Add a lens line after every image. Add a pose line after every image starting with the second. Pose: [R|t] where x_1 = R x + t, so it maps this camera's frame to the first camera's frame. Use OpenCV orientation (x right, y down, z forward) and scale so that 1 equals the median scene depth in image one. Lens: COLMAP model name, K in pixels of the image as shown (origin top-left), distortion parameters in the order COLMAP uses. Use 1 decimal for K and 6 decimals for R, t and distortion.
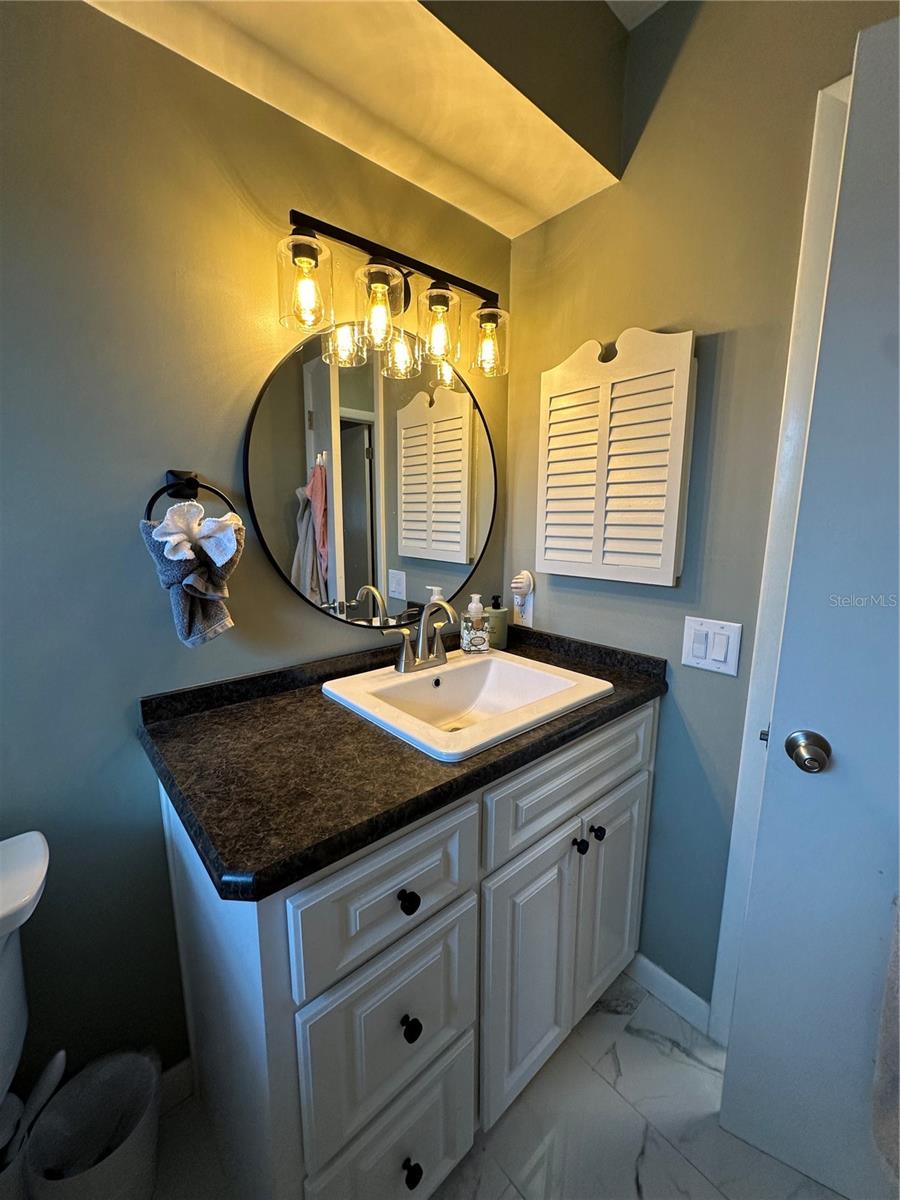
lens RADIAL K [[476.5, 0, 451.2], [0, 476.5, 601.0], [0, 0, 1]] dist [-0.000809, 0.000118]
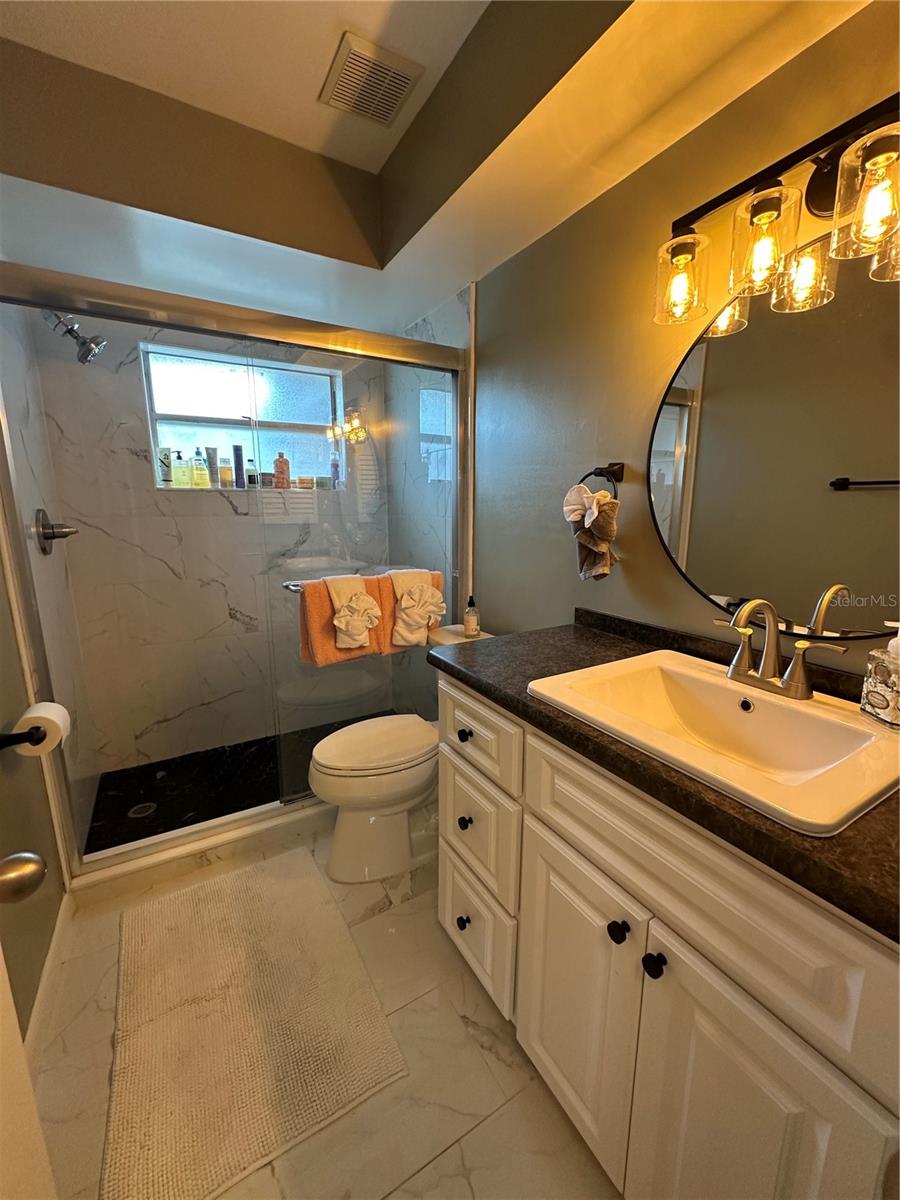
lens RADIAL K [[476.5, 0, 451.2], [0, 476.5, 601.0], [0, 0, 1]] dist [-0.000809, 0.000118]
pose [[-0.175897, 0.192365, -0.965431, 0.914617], [-0.176227, 0.958725, 0.223136, -0.094283], [0.968506, 0.209384, -0.134737, 0.725102]]
